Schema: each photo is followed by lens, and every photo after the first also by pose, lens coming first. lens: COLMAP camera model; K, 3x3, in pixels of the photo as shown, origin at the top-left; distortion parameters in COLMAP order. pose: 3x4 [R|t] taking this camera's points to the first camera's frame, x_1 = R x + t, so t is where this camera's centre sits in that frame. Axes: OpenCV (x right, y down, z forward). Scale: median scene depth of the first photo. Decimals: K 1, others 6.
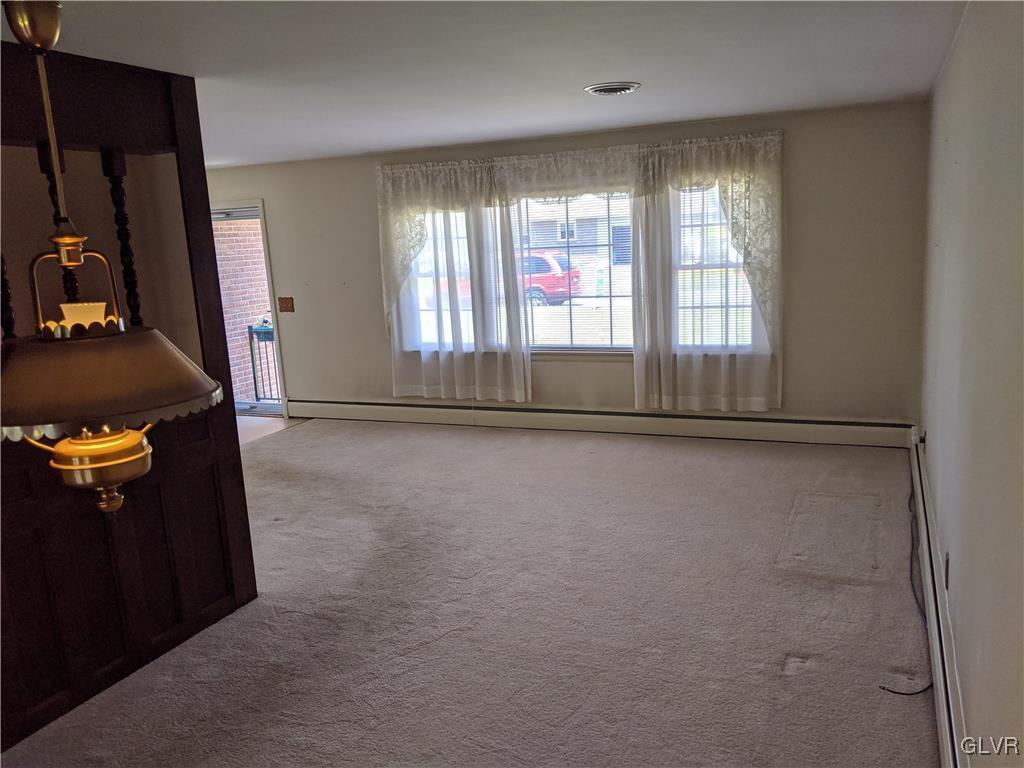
lens RADIAL K [[824.7, 0, 507.9], [0, 824.7, 390.5], [0, 0, 1]] dist [0.063020, -0.103605]
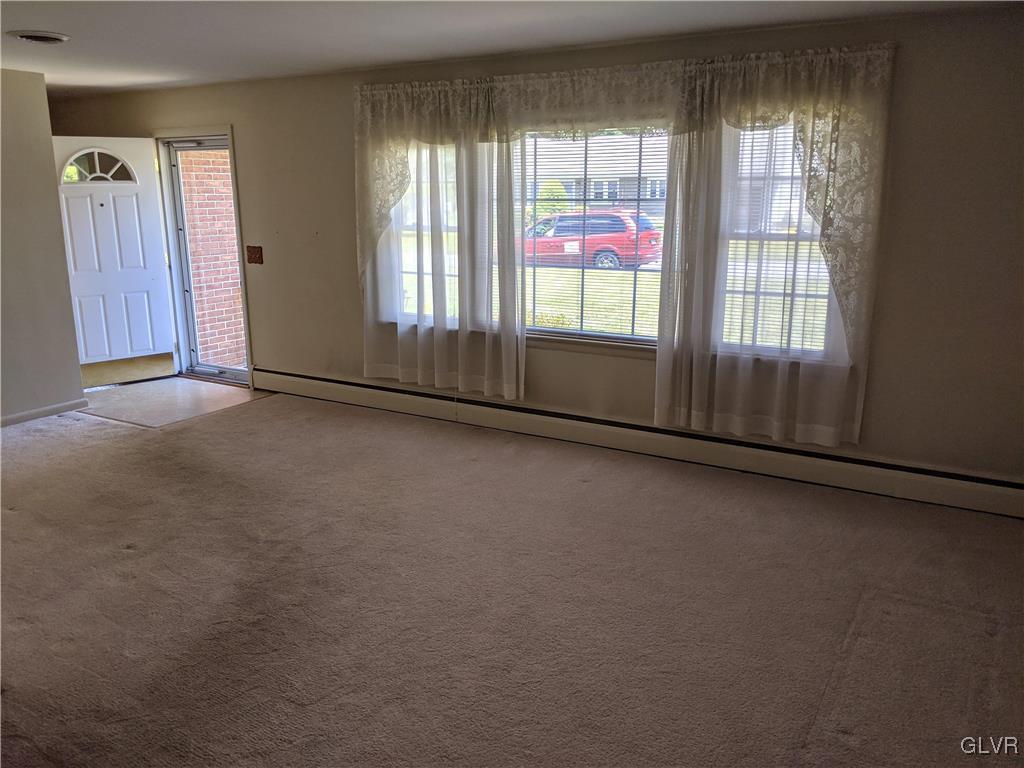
lens RADIAL K [[824.7, 0, 485.3], [0, 824.7, 382.6], [0, 0, 1]] dist [0.063020, -0.103605]
pose [[0.988821, 0.077629, -0.127305, 0.095745], [-0.071918, 0.996213, 0.048862, -0.040349], [0.130616, -0.039160, 0.990659, 0.244186]]
